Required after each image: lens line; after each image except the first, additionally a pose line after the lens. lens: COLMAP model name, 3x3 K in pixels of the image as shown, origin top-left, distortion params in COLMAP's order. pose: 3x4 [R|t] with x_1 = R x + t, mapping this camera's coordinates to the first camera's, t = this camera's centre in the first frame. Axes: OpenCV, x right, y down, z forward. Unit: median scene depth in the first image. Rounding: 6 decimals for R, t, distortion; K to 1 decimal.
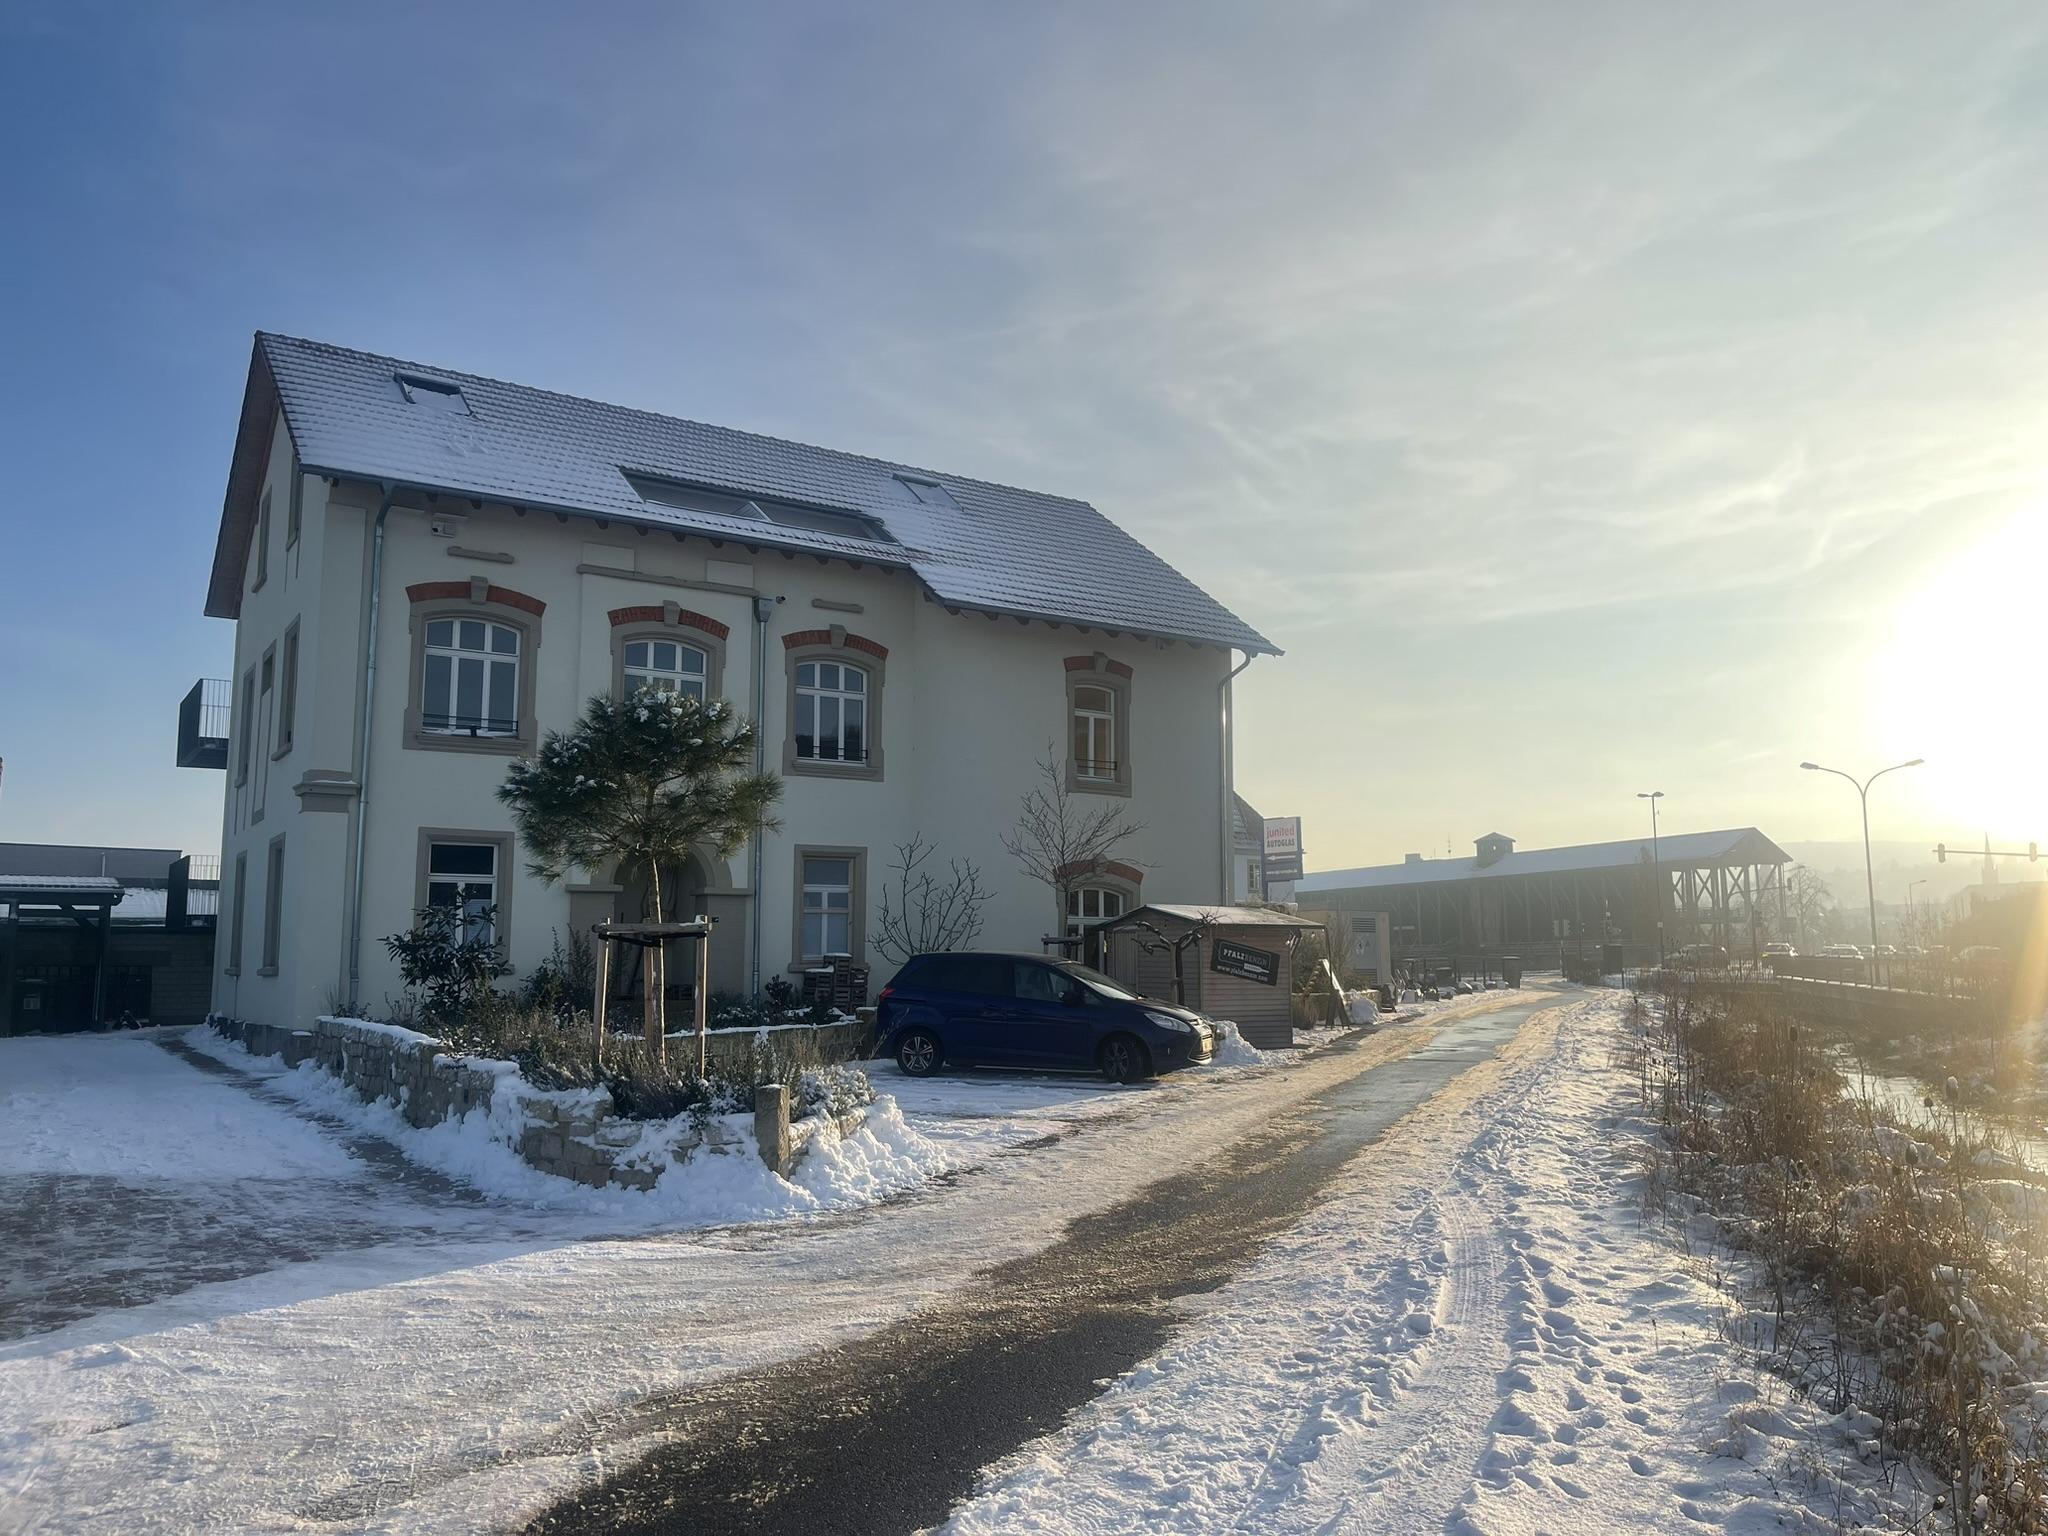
lens RADIAL K [[1496.3, 0, 1024.0], [0, 1496.3, 768.0], [0, 0, 1]] dist [0.001128, 0.000048]
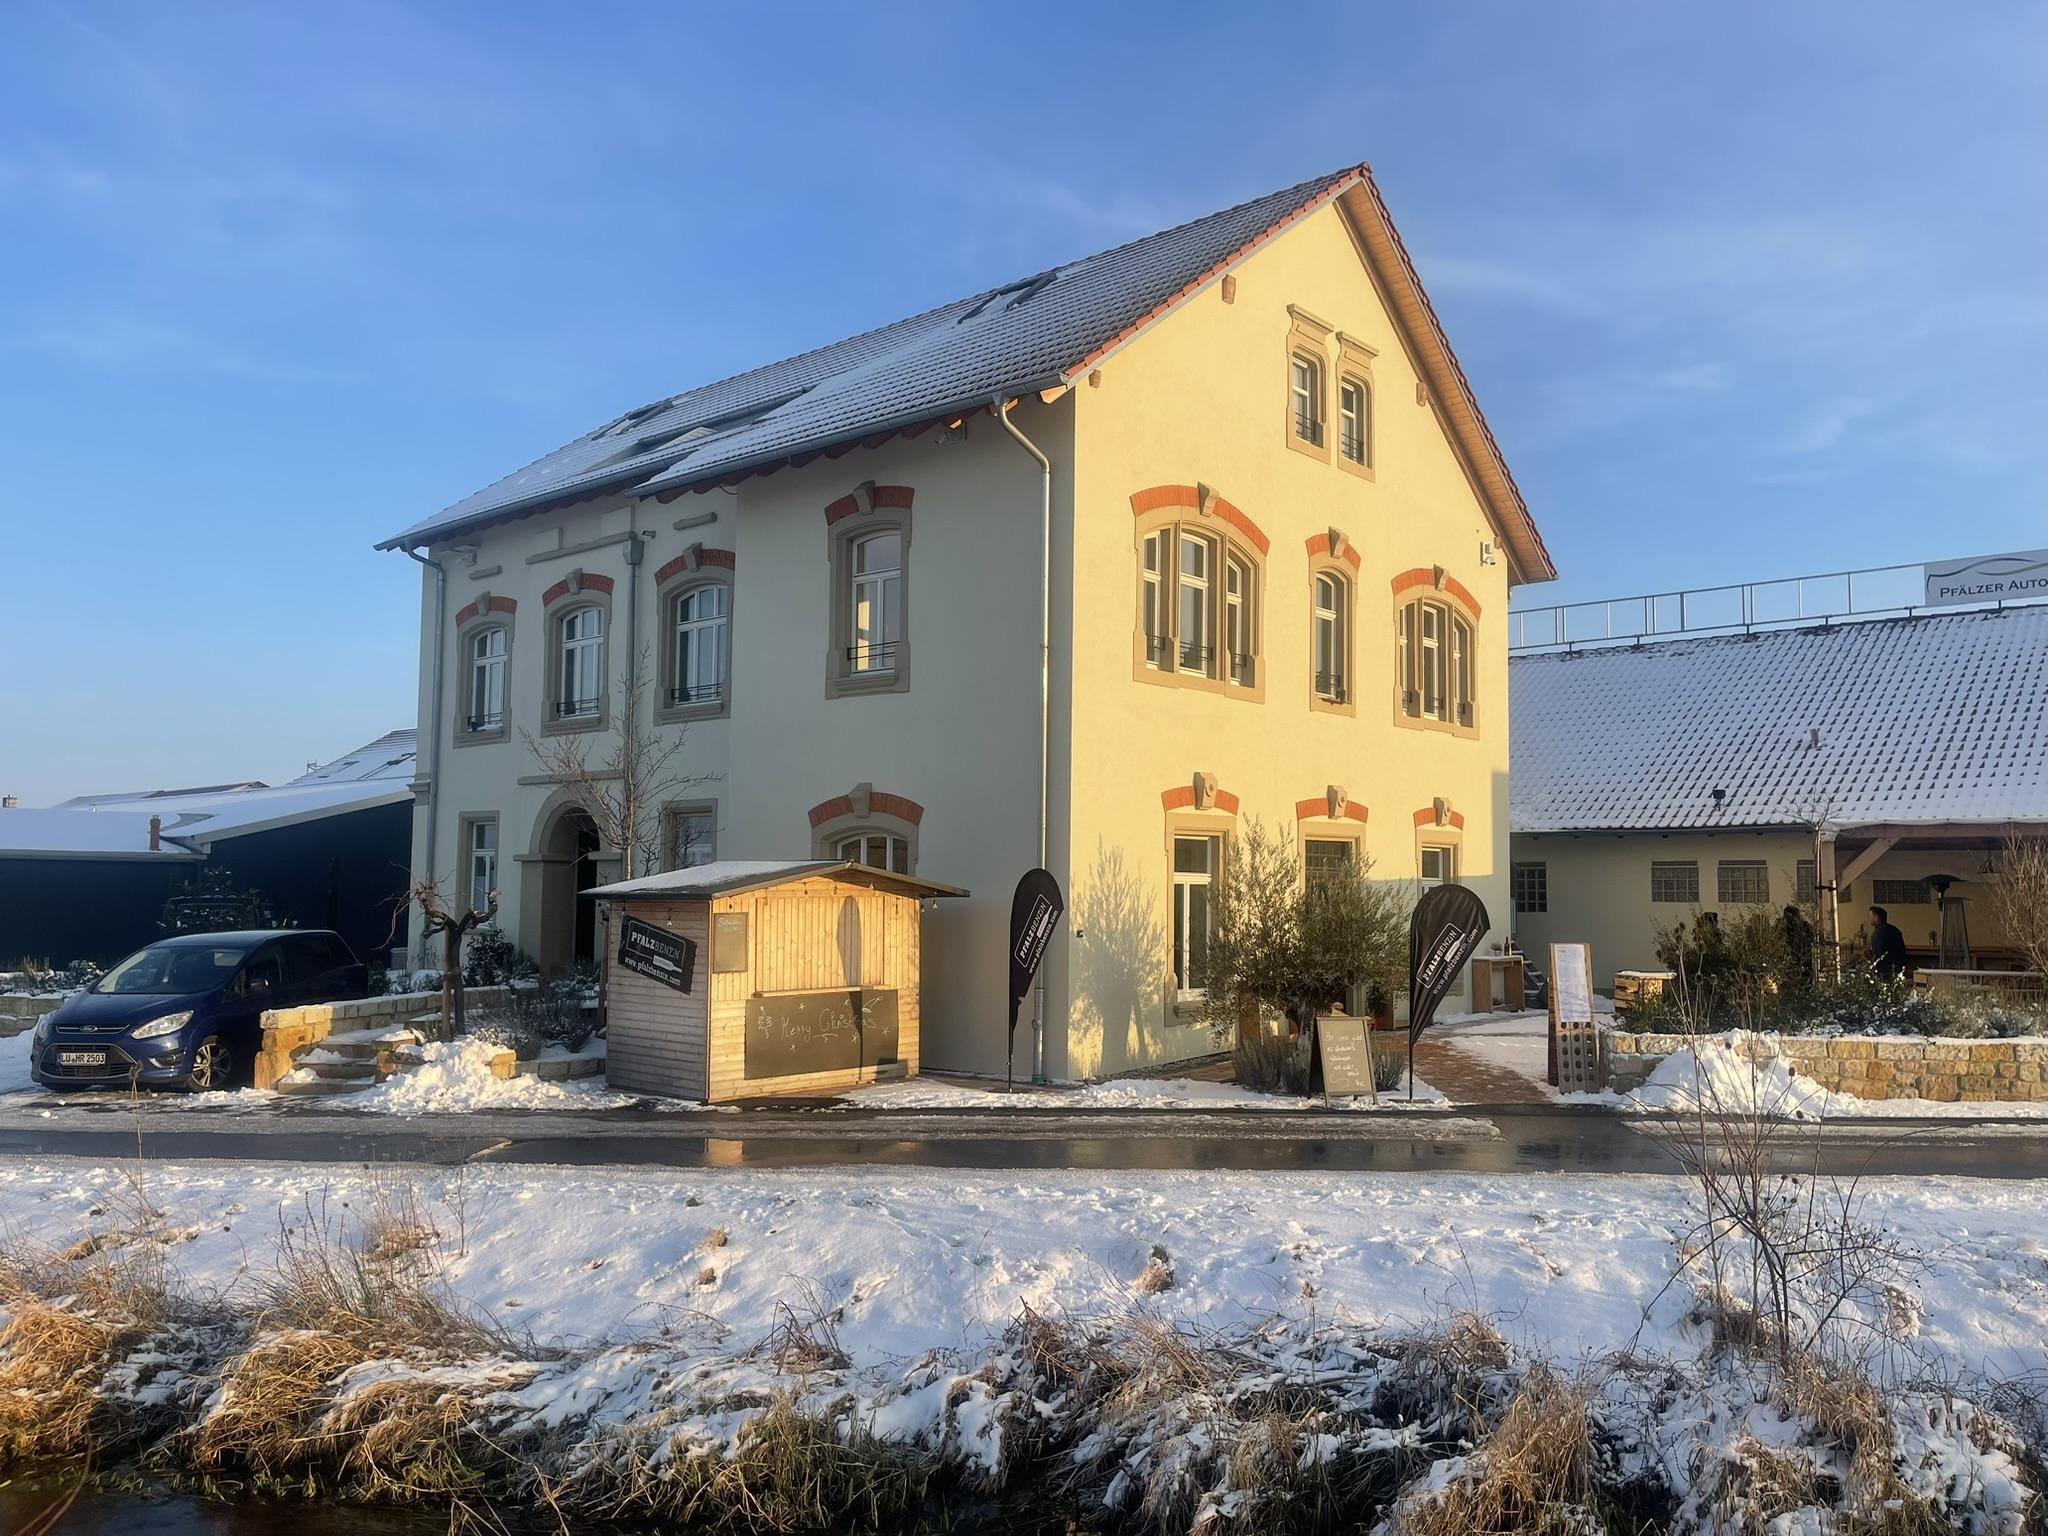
lens RADIAL K [[1496.3, 0, 1024.0], [0, 1496.3, 768.0], [0, 0, 1]] dist [0.001128, 0.000048]
pose [[0.279827, -0.074157, -0.957182, 0.783478], [0.112747, 0.992652, -0.043944, 0.097217], [0.953407, -0.095622, 0.286131, 0.968521]]
